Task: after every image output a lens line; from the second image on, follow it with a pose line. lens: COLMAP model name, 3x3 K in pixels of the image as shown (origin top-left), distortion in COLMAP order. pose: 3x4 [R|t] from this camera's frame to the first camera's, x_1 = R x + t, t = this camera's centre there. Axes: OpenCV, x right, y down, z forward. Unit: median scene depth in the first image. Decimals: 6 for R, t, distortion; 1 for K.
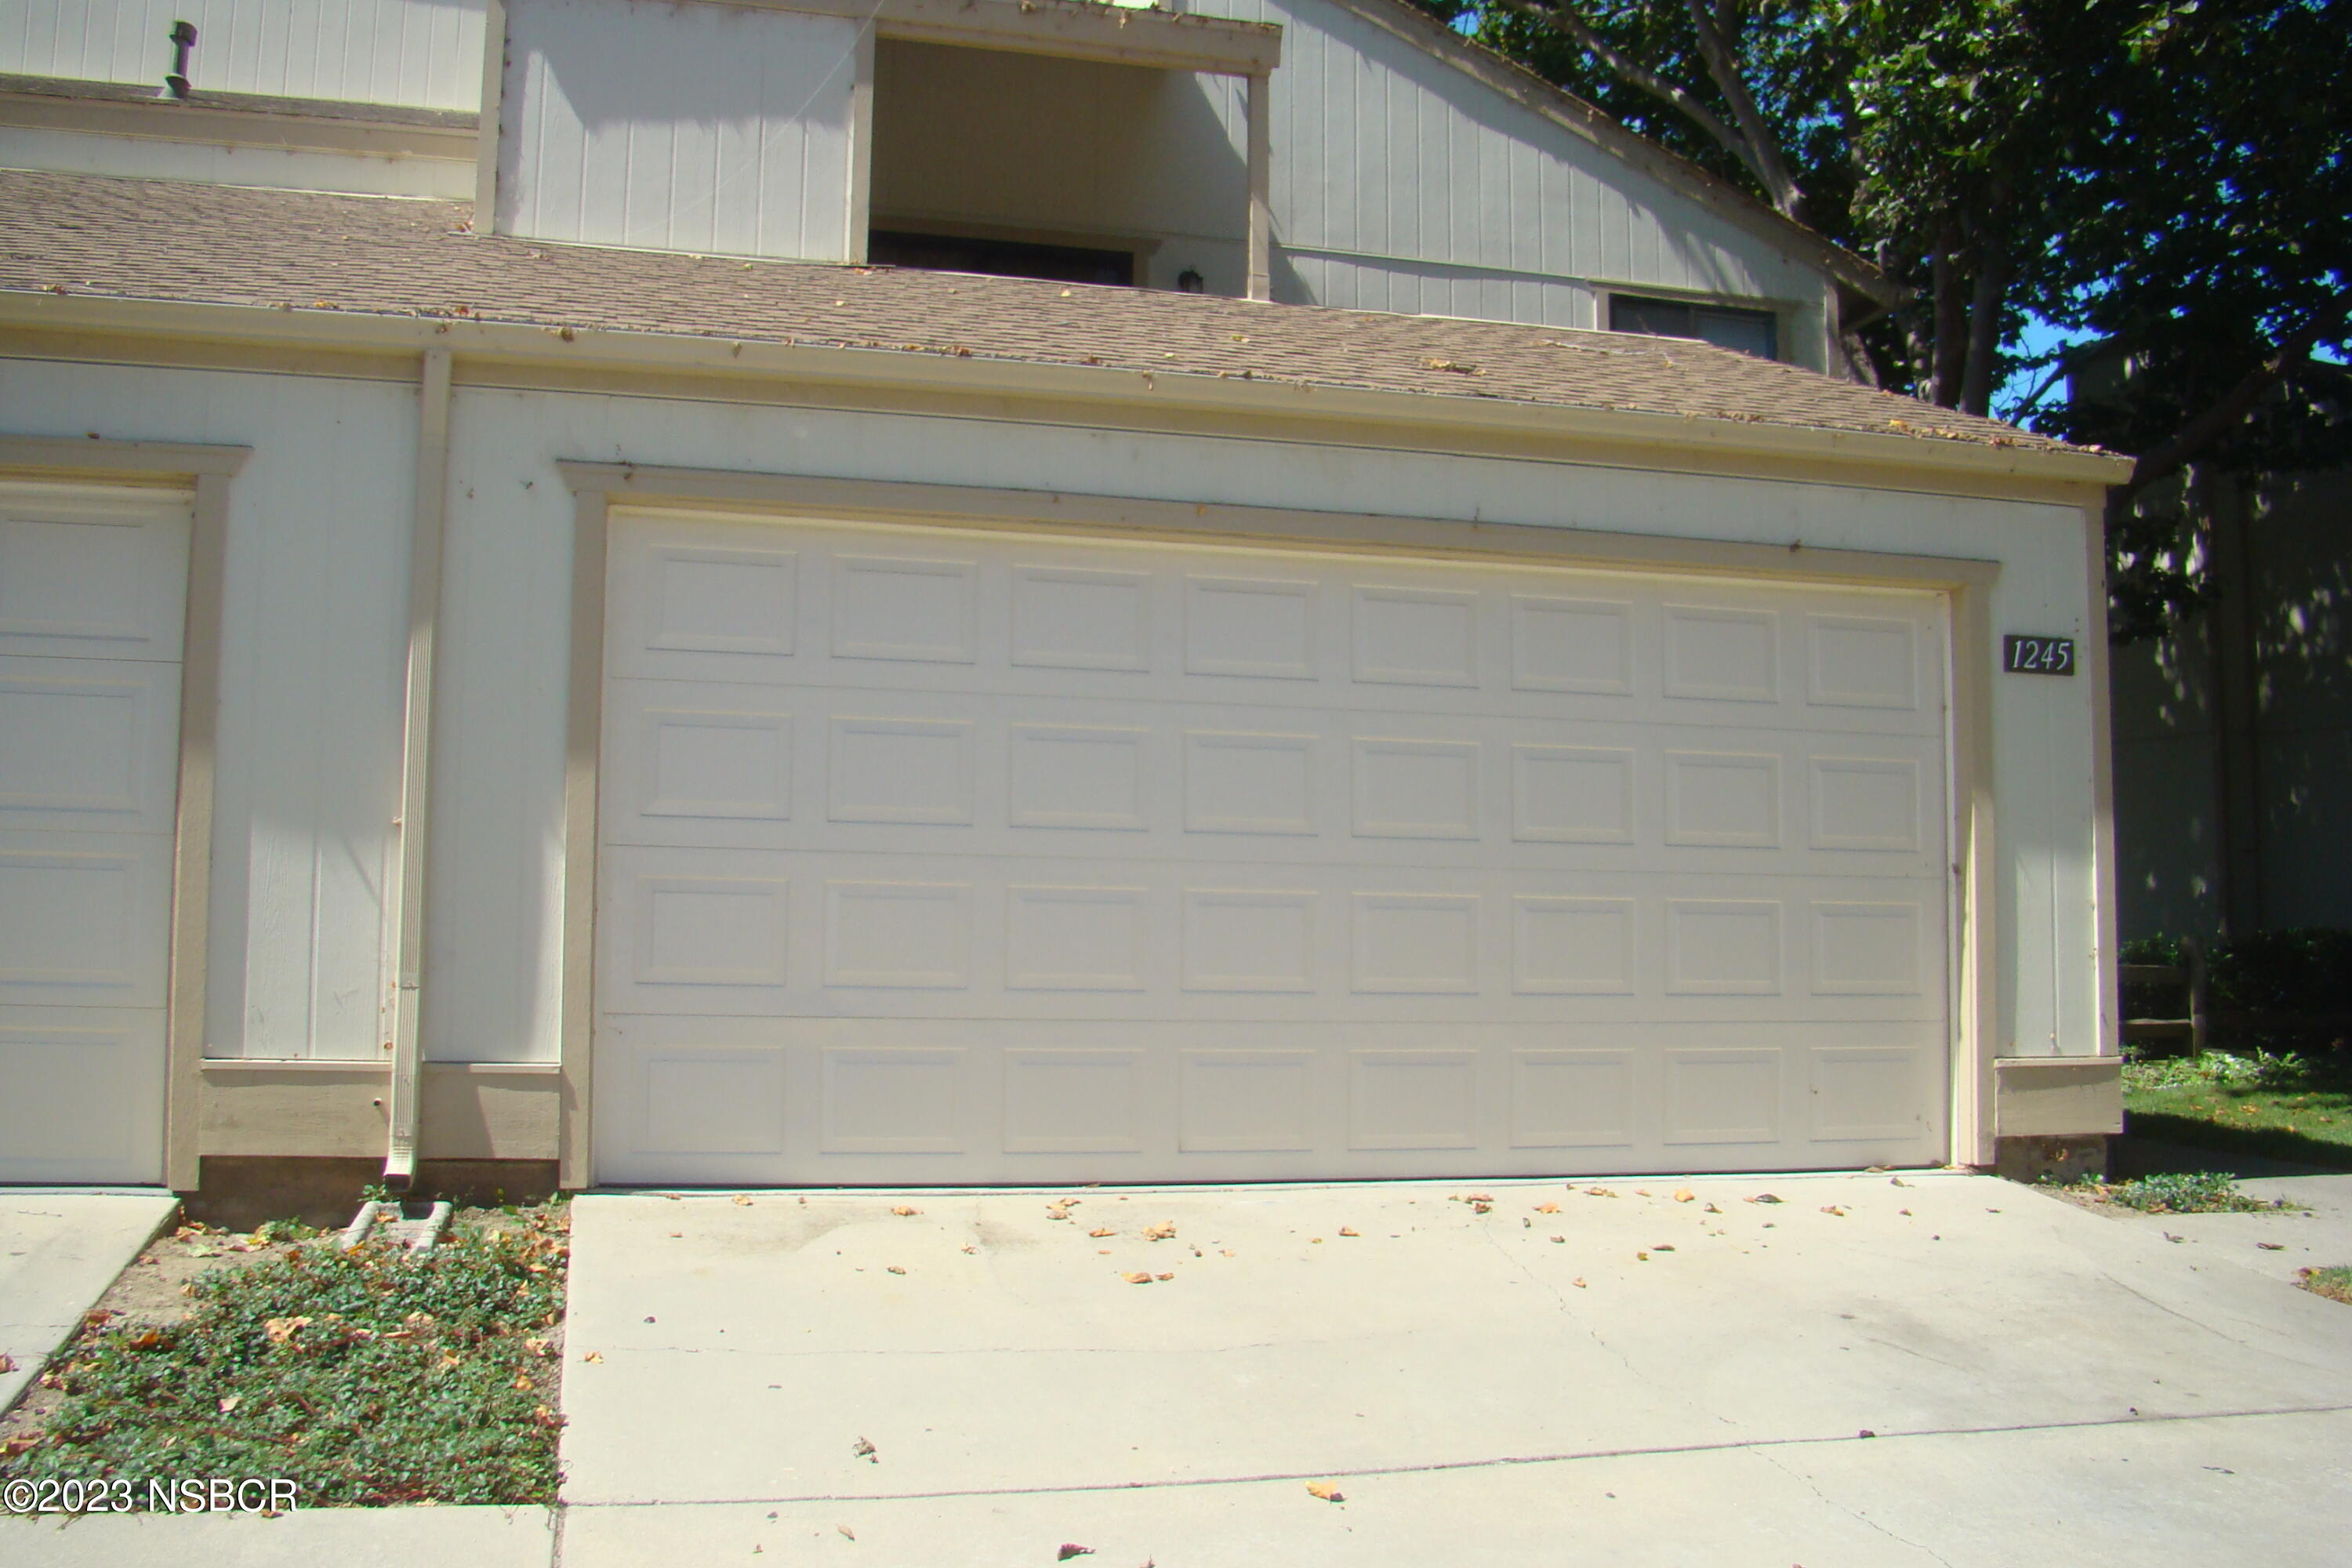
lens RADIAL K [[2236.9, 0, 1132.0], [0, 2236.9, 788.0], [0, 0, 1]] dist [-0.173550, 0.125788]
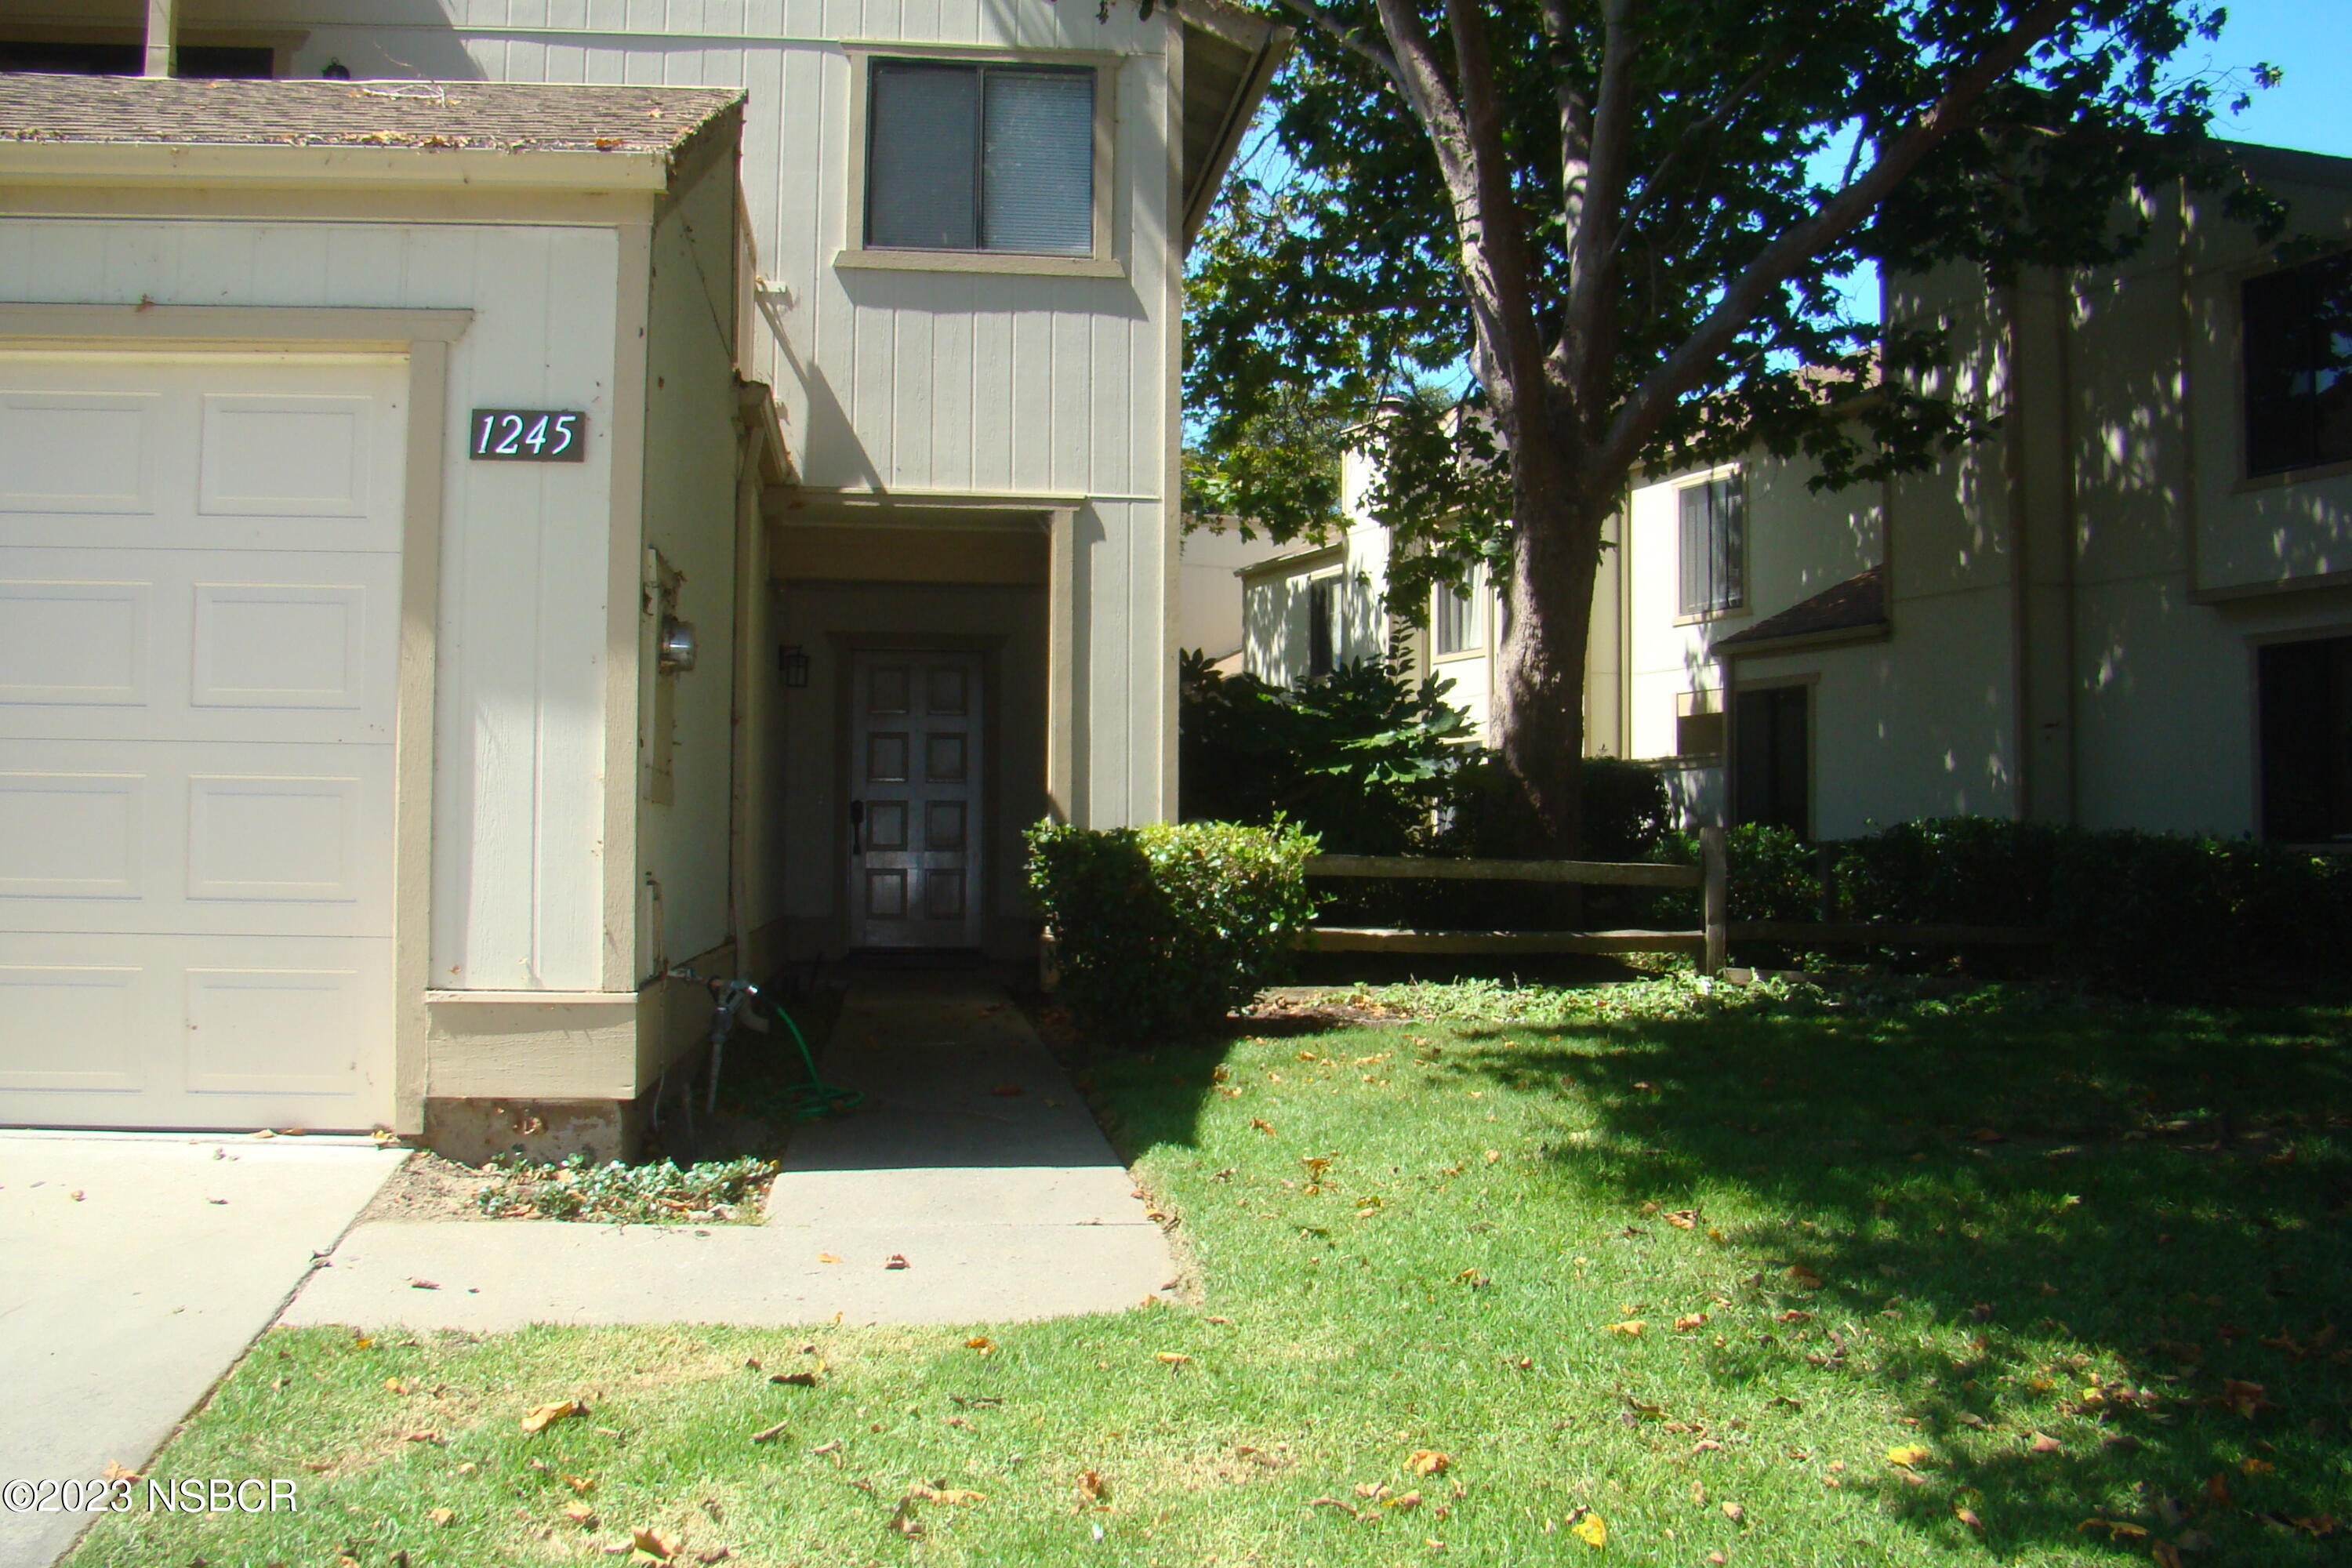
lens RADIAL K [[2236.9, 0, 1132.0], [0, 2236.9, 788.0], [0, 0, 1]] dist [-0.173550, 0.125788]
pose [[0.990752, -0.005783, -0.135564, 0.442303], [0.012254, 0.998822, 0.046949, 0.014949], [0.135133, -0.048176, 0.989656, 0.185306]]
